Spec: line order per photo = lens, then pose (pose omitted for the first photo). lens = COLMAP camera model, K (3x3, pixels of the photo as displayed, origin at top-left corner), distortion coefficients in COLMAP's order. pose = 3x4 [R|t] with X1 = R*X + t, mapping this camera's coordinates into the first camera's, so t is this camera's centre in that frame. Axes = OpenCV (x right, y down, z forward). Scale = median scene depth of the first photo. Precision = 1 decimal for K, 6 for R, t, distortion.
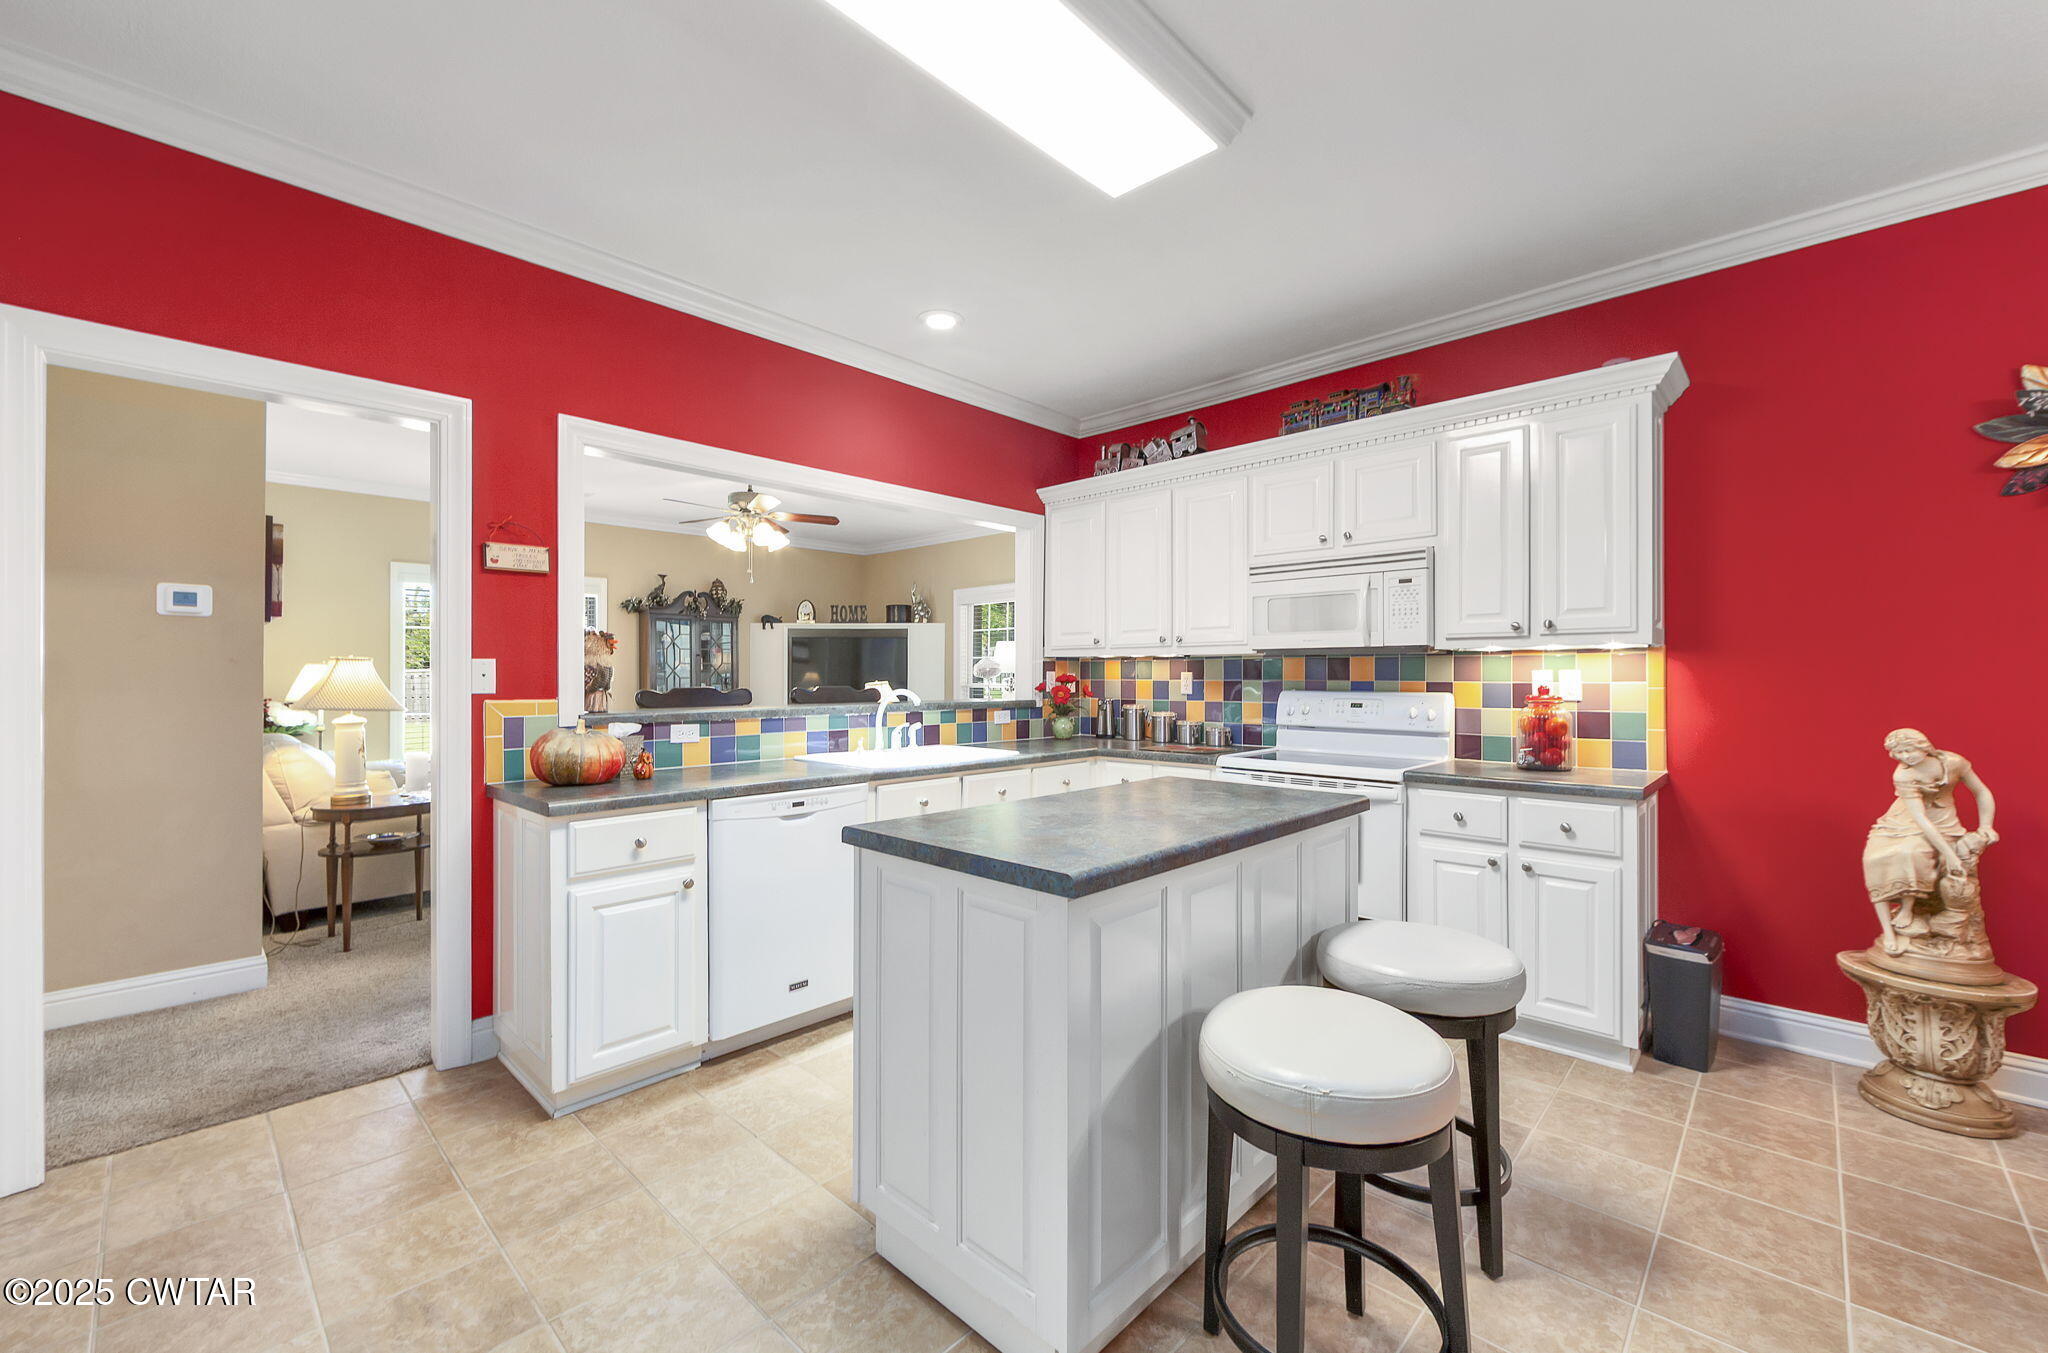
lens RADIAL K [[828.0, 0, 1027.3], [0, 828.0, 667.5], [0, 0, 1]] dist [-0.001506, 0.000468]
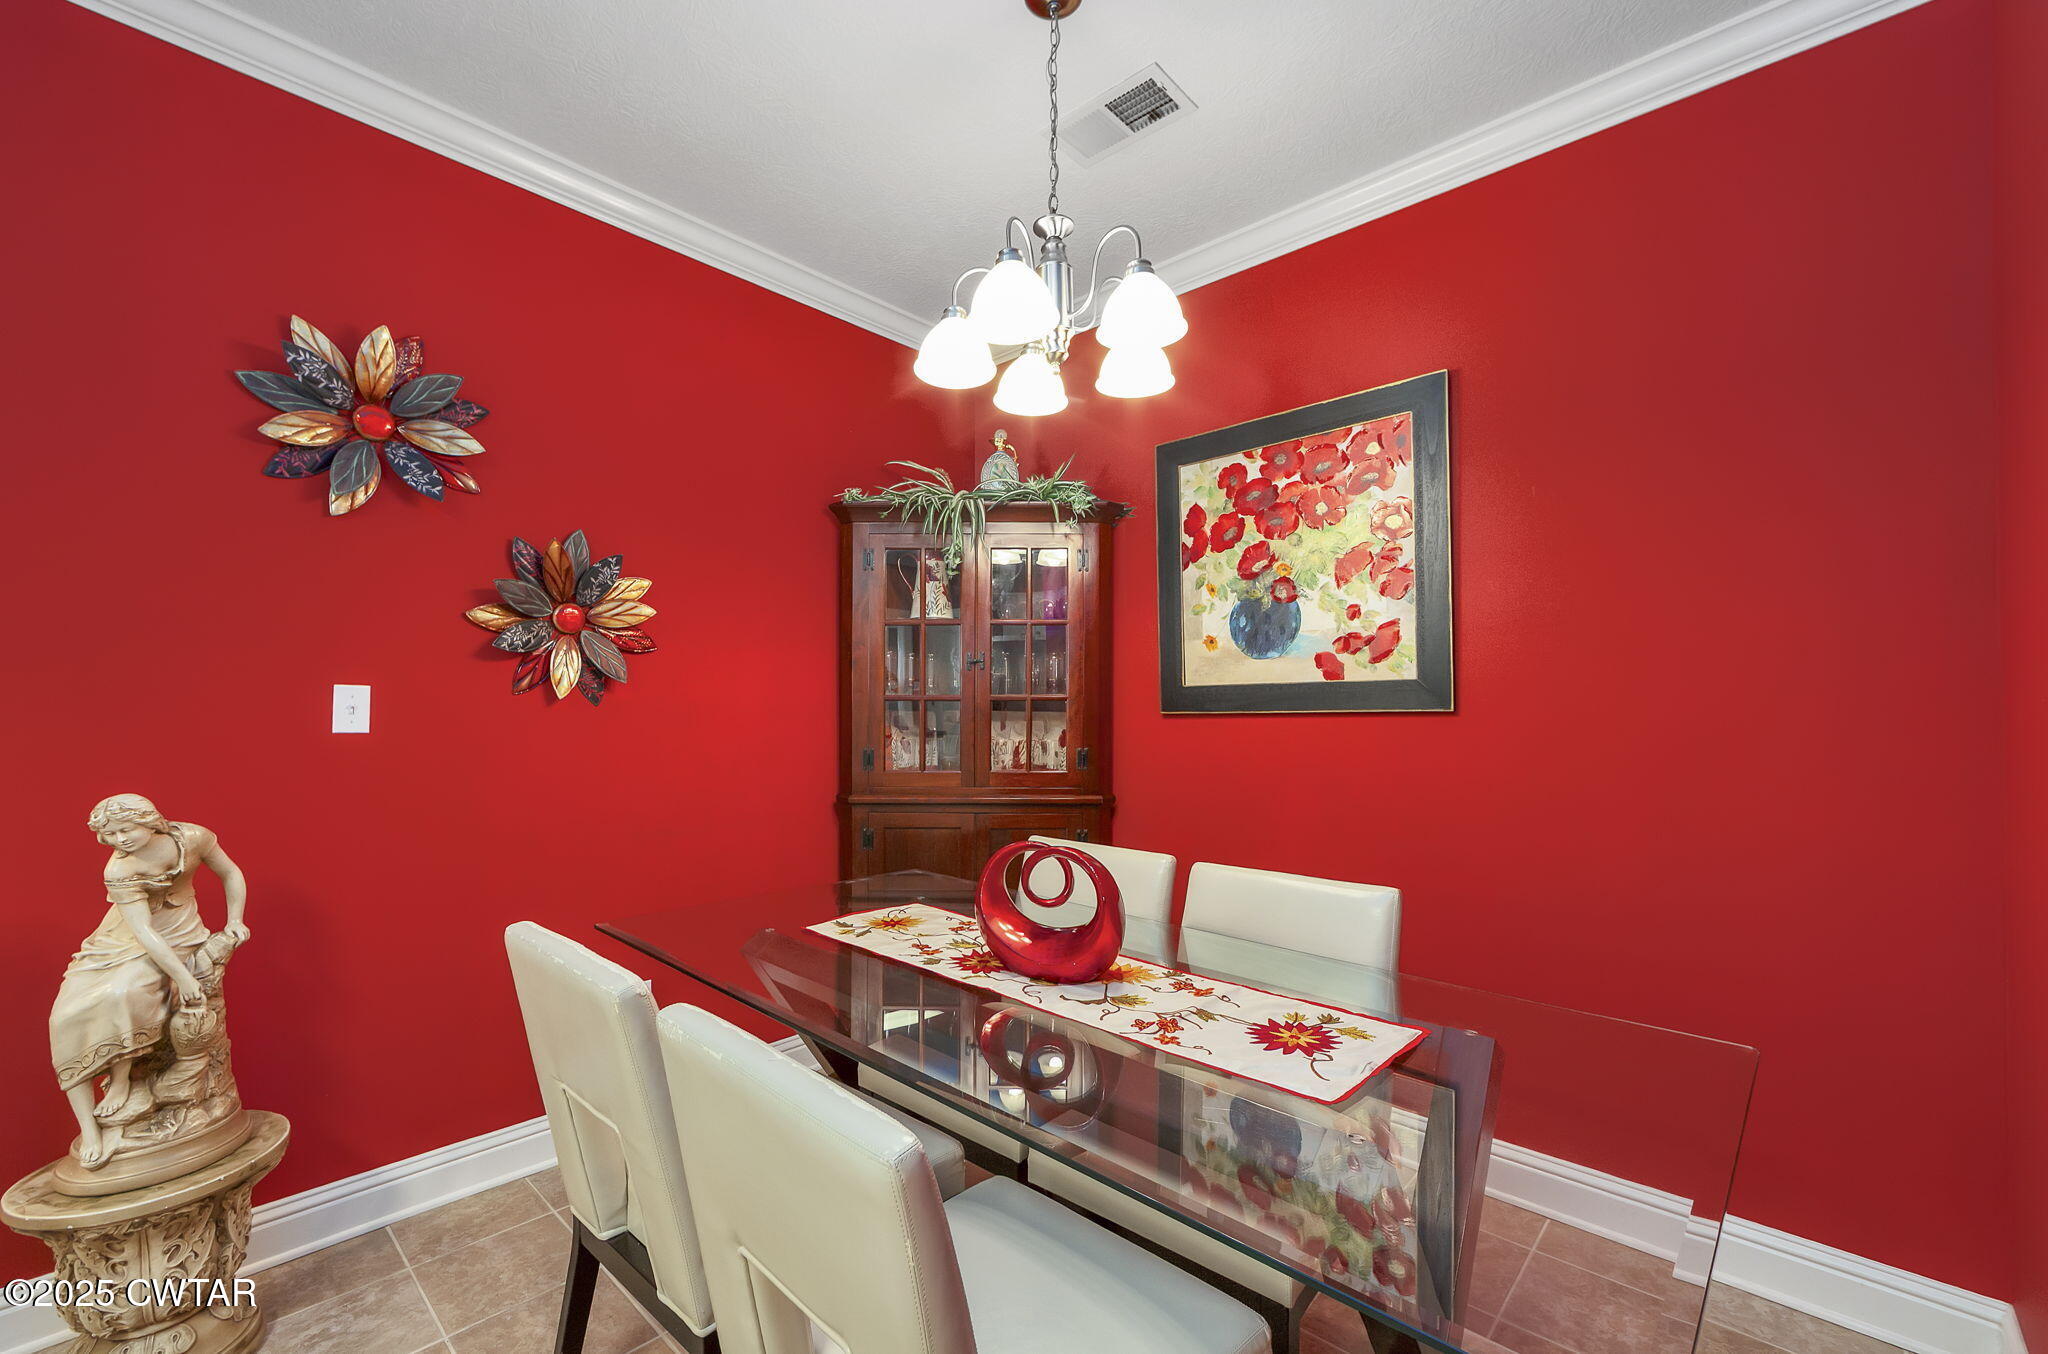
lens RADIAL K [[828.0, 0, 987.8], [0, 828.0, 706.7], [0, 0, 1]] dist [-0.001506, 0.000468]
pose [[0.007025, 0.004744, 0.999964, 0.422566], [-0.013096, 0.999903, -0.004651, 0.001448], [-0.999890, -0.013063, 0.007087, 0.327140]]
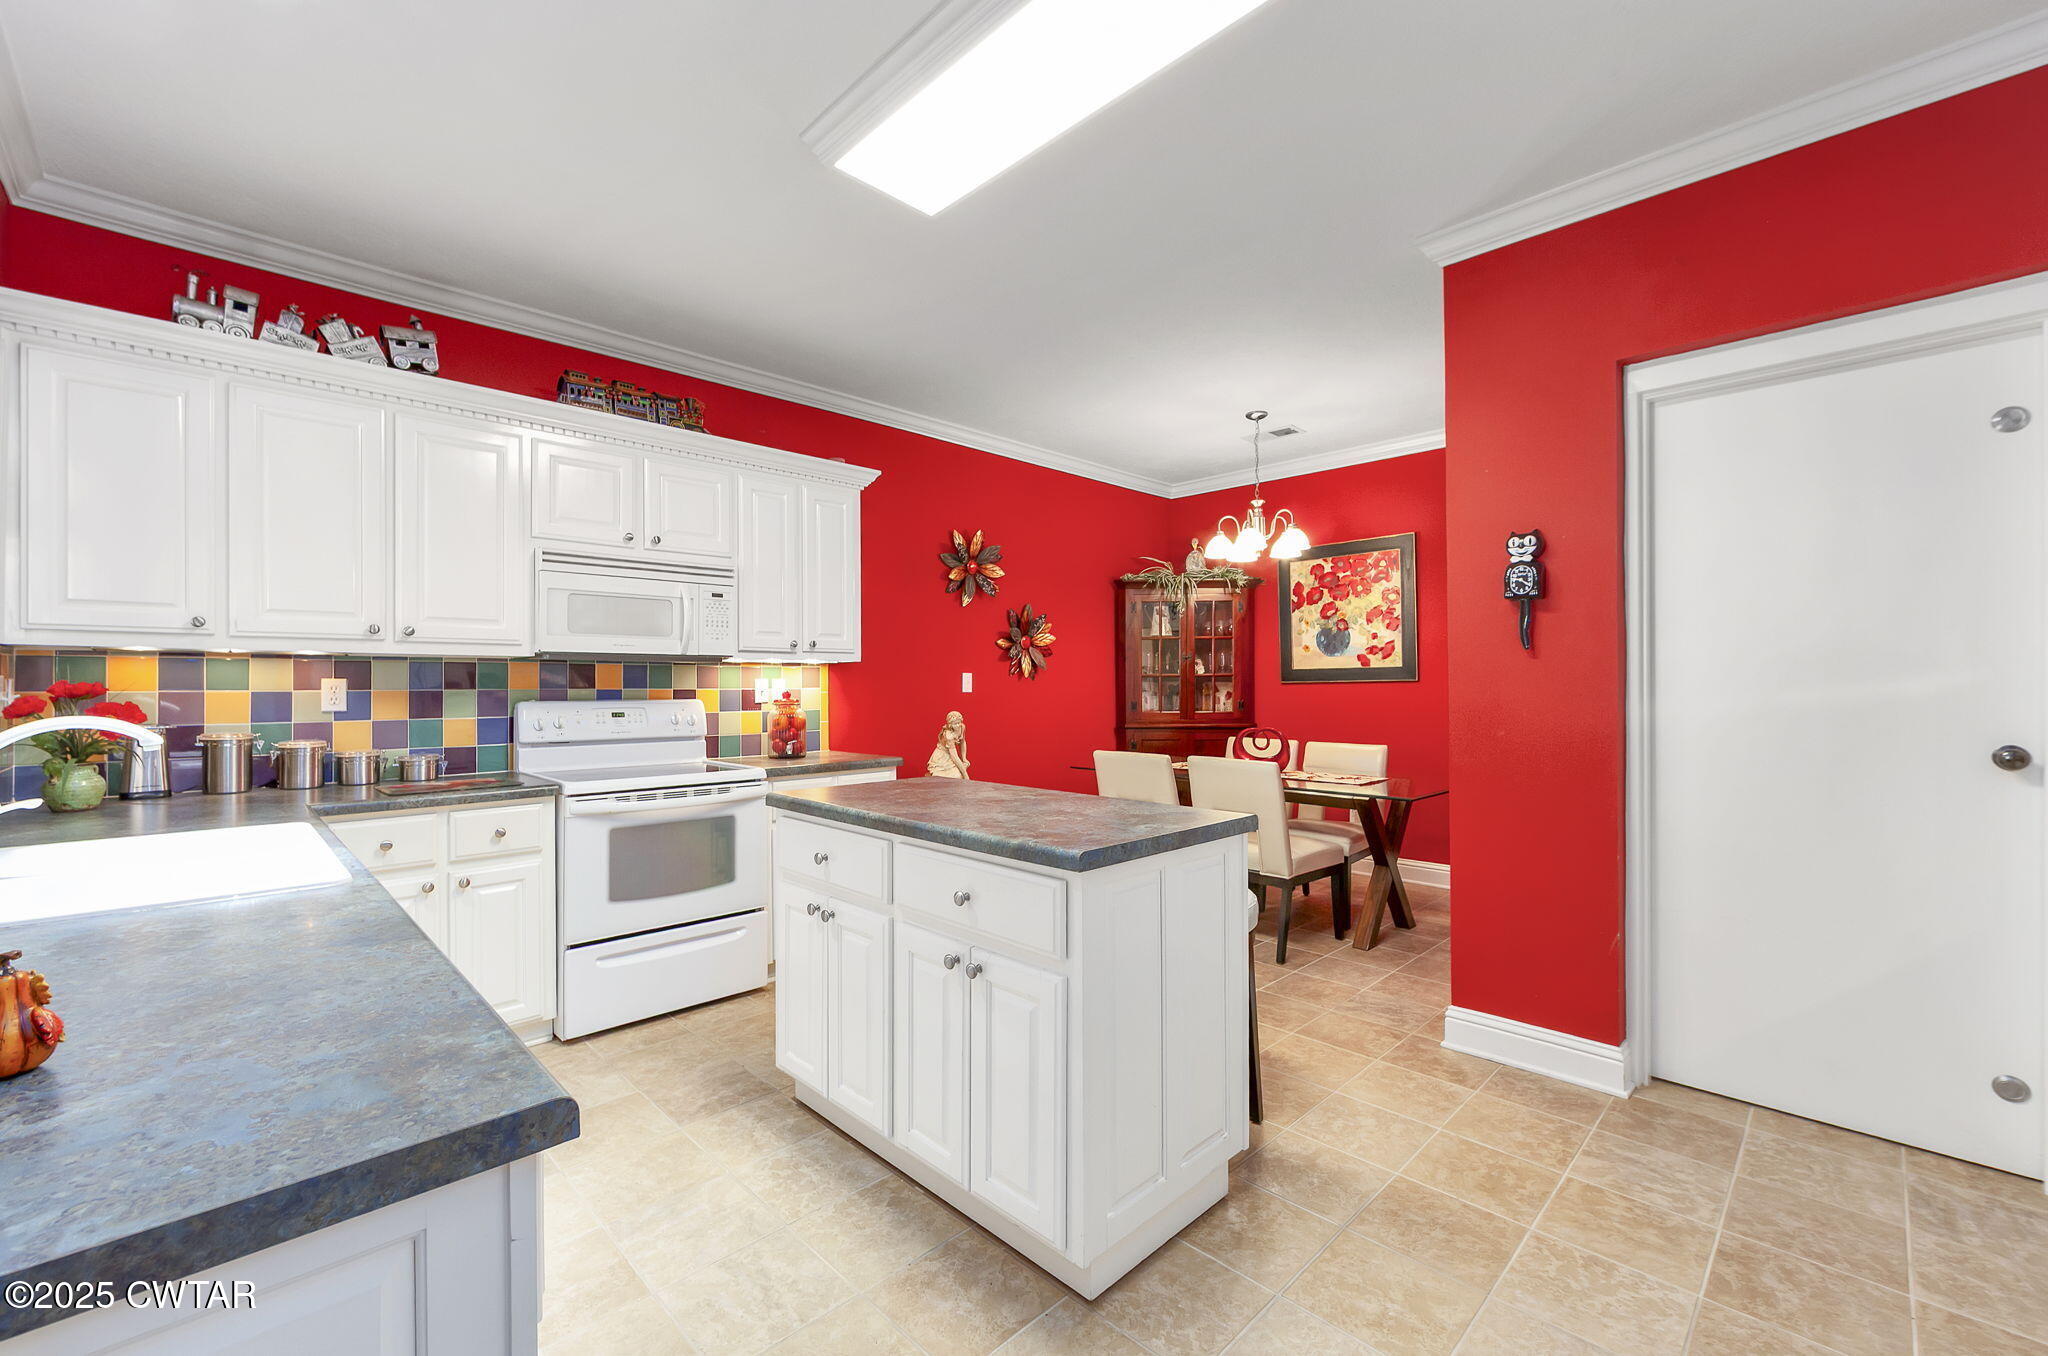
lens RADIAL K [[828.0, 0, 1011.5], [0, 828.0, 682.4], [0, 0, 1]] dist [-0.001506, 0.000468]
pose [[0.038143, 0.001238, 0.999272, -0.817139], [-0.006967, 0.999975, -0.000973, 0.009673], [-0.999248, -0.006924, 0.038151, 0.775990]]
